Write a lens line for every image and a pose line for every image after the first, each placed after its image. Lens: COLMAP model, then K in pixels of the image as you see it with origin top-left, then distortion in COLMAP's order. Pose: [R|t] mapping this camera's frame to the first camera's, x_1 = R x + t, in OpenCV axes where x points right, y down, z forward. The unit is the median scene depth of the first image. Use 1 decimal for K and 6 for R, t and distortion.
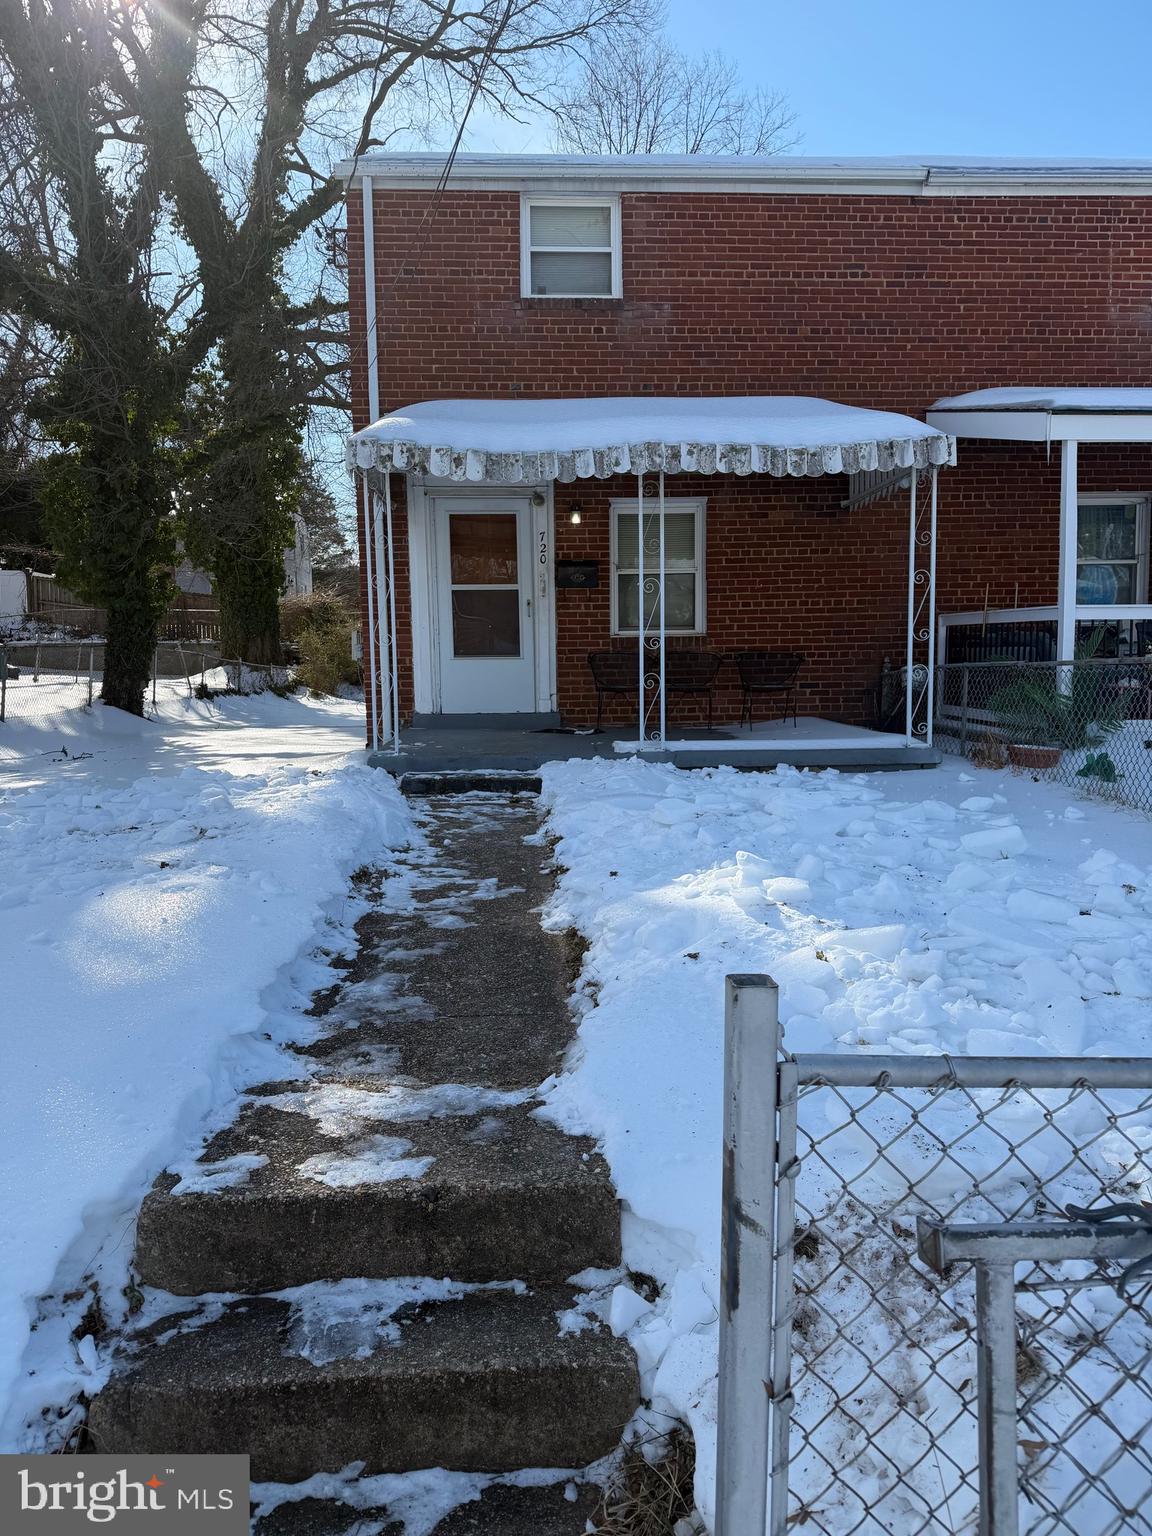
lens RADIAL K [[1088.4, 0, 559.9], [0, 1088.4, 773.3], [0, 0, 1]] dist [0.060808, -0.088723]
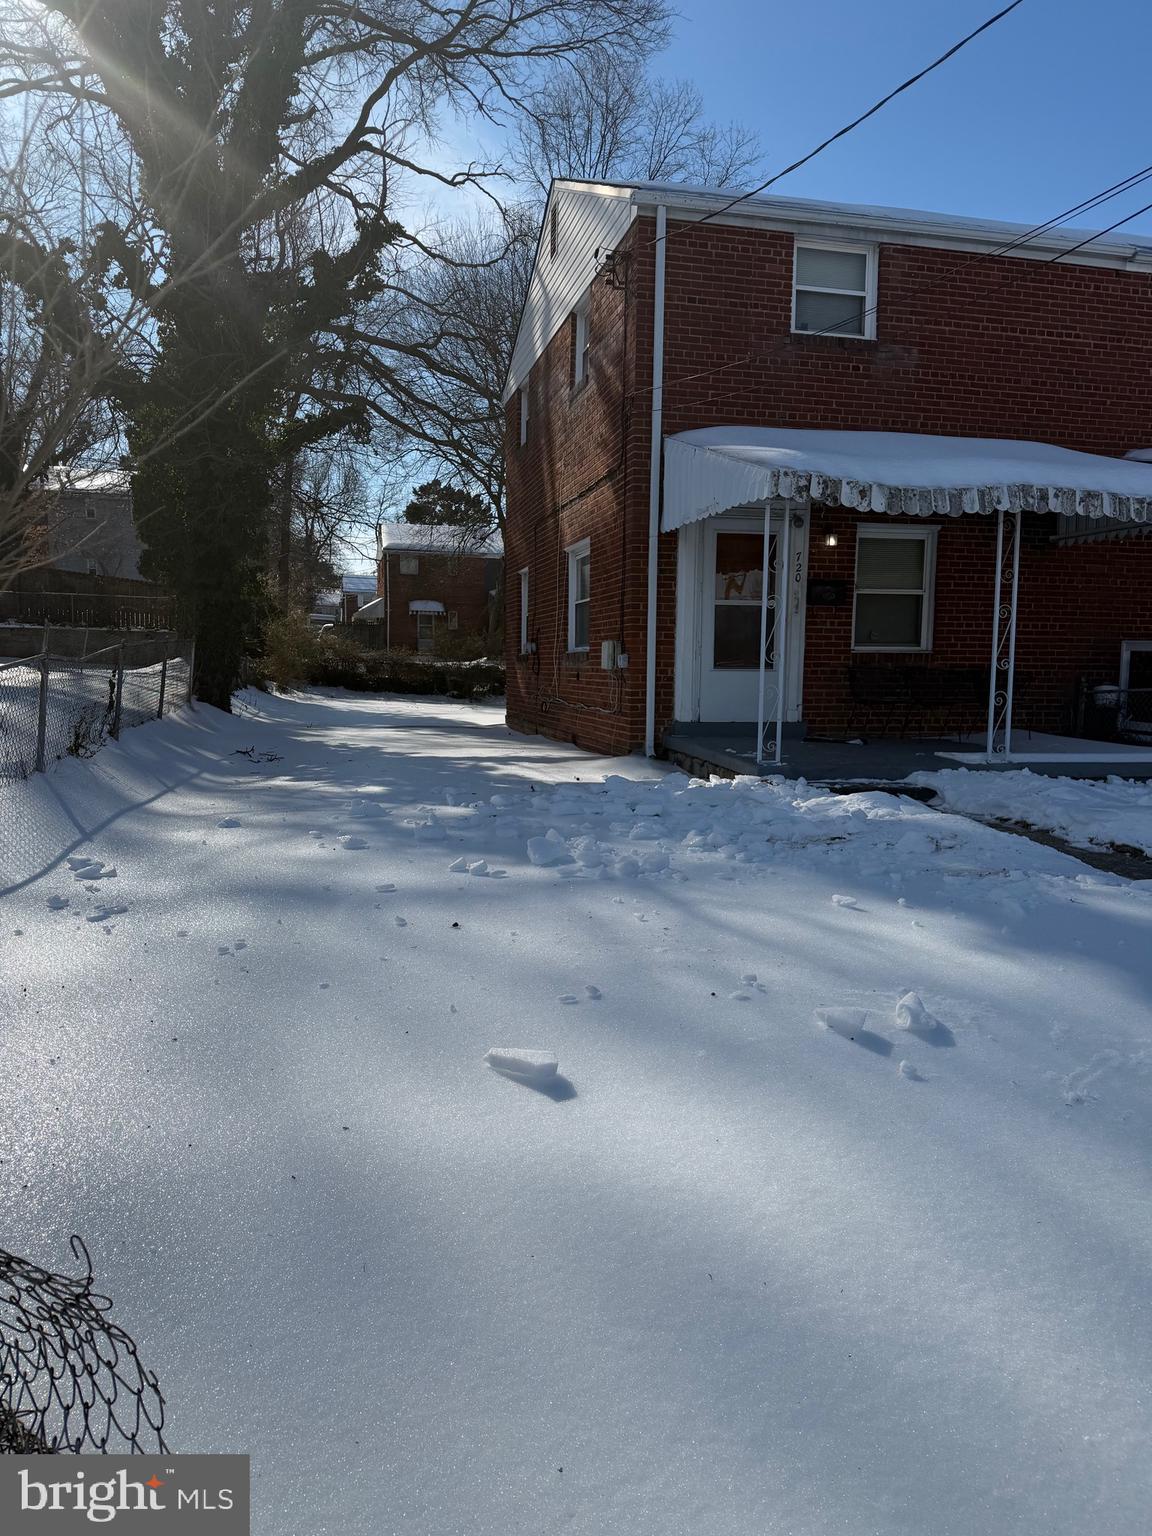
lens RADIAL K [[1088.4, 0, 586.6], [0, 1088.4, 768.9], [0, 0, 1]] dist [0.060808, -0.088723]
pose [[0.982620, 0.005747, 0.185541, -0.421419], [-0.005738, 0.999983, -0.000586, -0.008412], [-0.185541, -0.000489, 0.982636, -0.009569]]
